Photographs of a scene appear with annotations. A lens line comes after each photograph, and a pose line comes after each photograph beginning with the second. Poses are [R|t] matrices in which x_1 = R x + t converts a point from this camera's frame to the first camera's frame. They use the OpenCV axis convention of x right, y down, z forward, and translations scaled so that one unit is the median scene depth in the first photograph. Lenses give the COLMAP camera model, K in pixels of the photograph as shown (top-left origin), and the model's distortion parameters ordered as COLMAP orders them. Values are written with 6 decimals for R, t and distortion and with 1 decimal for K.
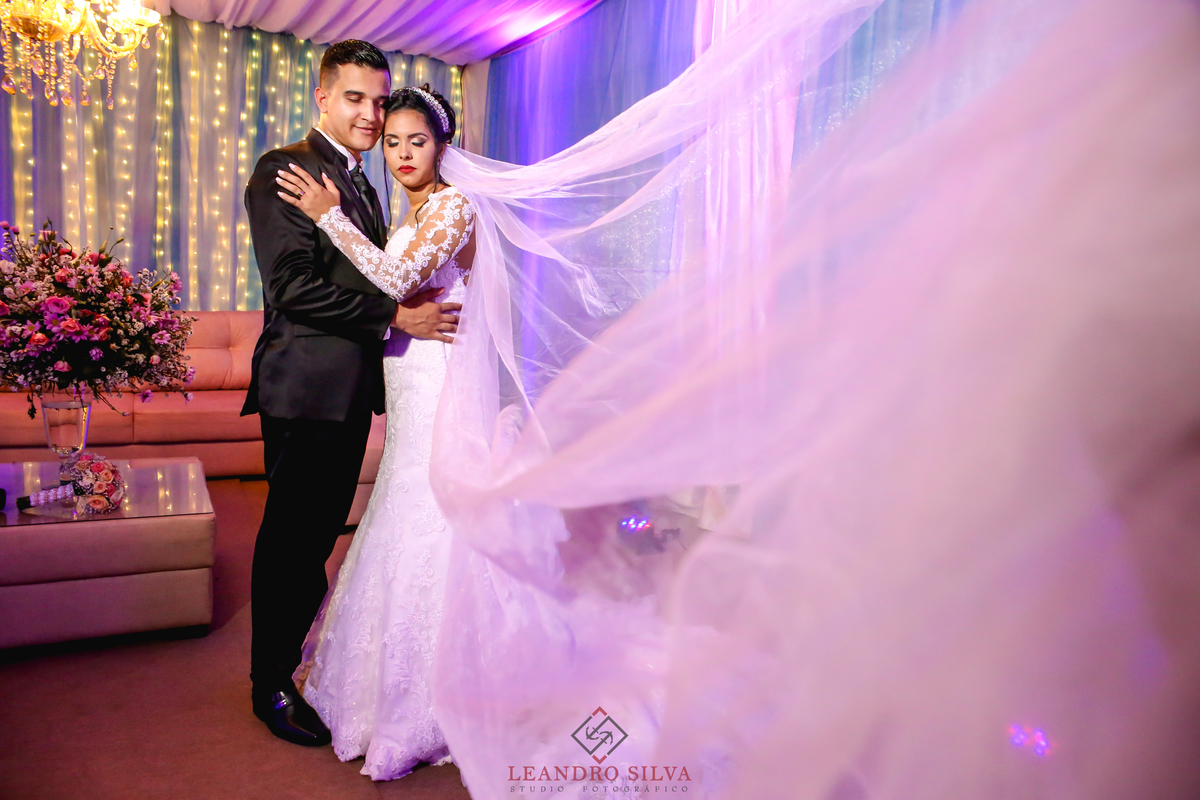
lens RADIAL K [[890.8, 0, 604.9], [0, 890.8, 395.3], [0, 0, 1]] dist [-0.035311, 0.050532]
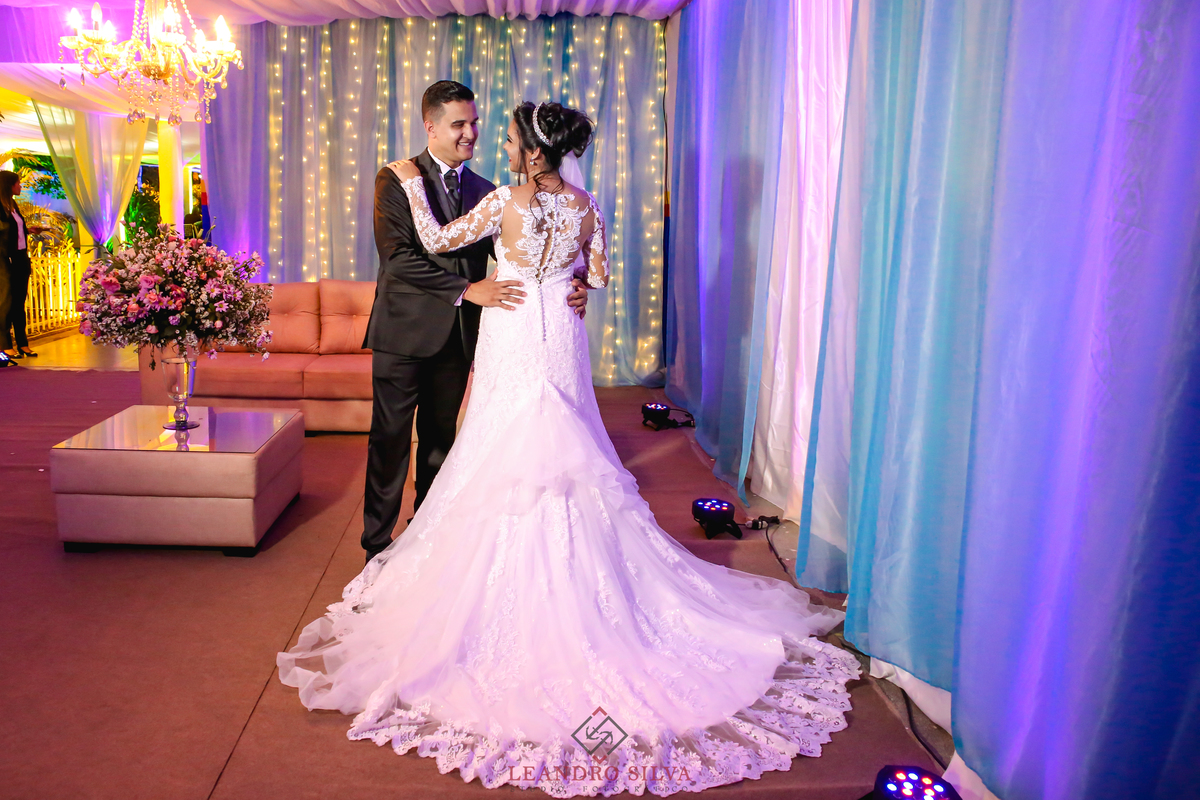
lens RADIAL K [[1006.9, 0, 544.7], [0, 1006.9, 386.0], [0, 0, 1]] dist [-0.112205, 0.008373]
pose [[0.876985, 0.036128, -0.479158, 0.288666], [-0.028960, 0.999331, 0.022343, 0.000434], [0.479645, -0.005718, 0.877444, 0.007430]]
